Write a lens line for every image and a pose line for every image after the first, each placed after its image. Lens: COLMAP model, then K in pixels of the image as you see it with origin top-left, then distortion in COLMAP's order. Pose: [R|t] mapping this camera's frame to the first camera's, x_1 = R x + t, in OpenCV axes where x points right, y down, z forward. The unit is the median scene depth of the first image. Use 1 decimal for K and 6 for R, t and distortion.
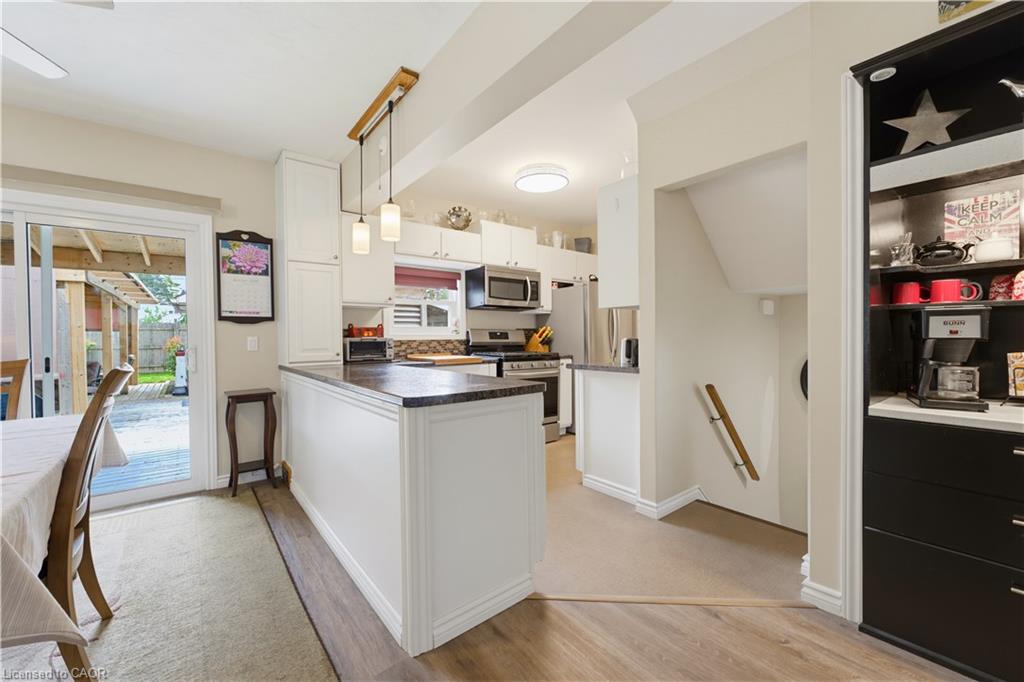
lens RADIAL K [[412.2, 0, 513.1], [0, 412.2, 341.0], [0, 0, 1]] dist [-0.001391, -0.000165]
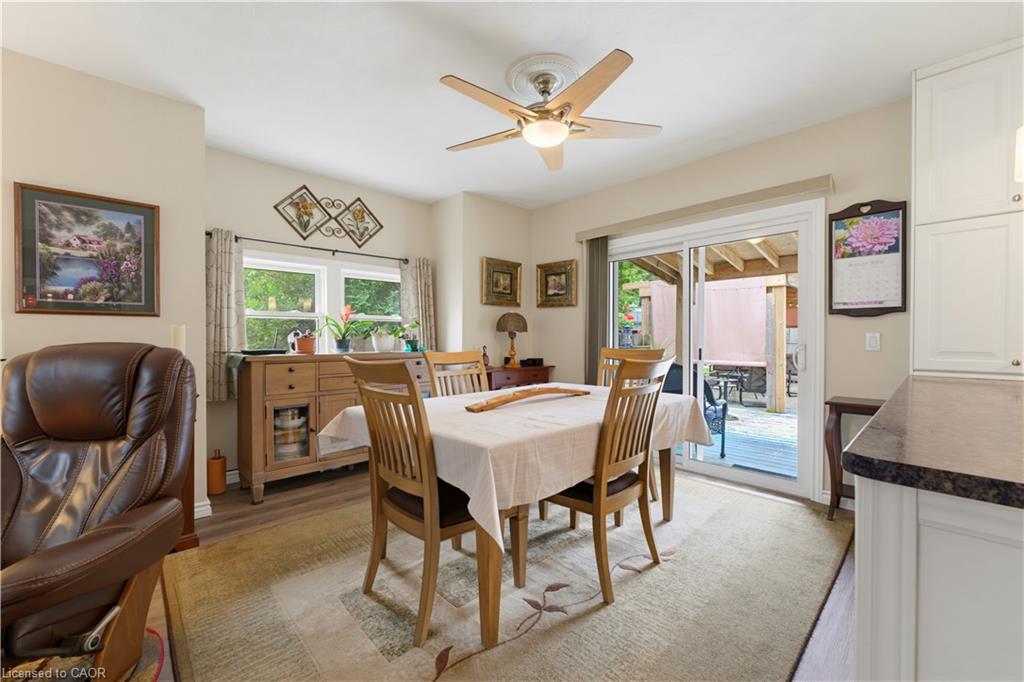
lens RADIAL K [[412.2, 0, 512.6], [0, 412.2, 340.6], [0, 0, 1]] dist [-0.001391, -0.000165]
pose [[0.097685, 0.022749, -0.994957, 0.095345], [-0.015360, 0.999654, 0.021349, -0.002272], [0.995099, 0.013197, 0.098000, 0.245437]]
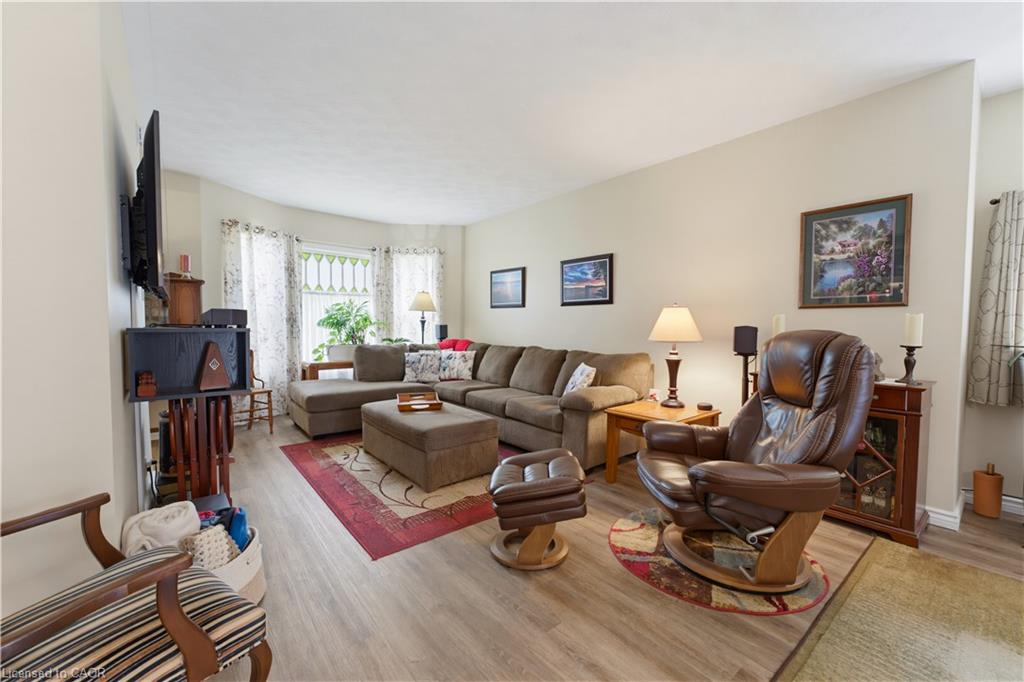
lens RADIAL K [[412.2, 0, 513.9], [0, 412.2, 340.7], [0, 0, 1]] dist [-0.001391, -0.000165]
pose [[-0.999818, 0.007522, -0.017518, 0.048599], [0.006637, 0.998725, 0.050050, -0.000533], [0.017872, 0.049925, -0.998593, 0.337545]]
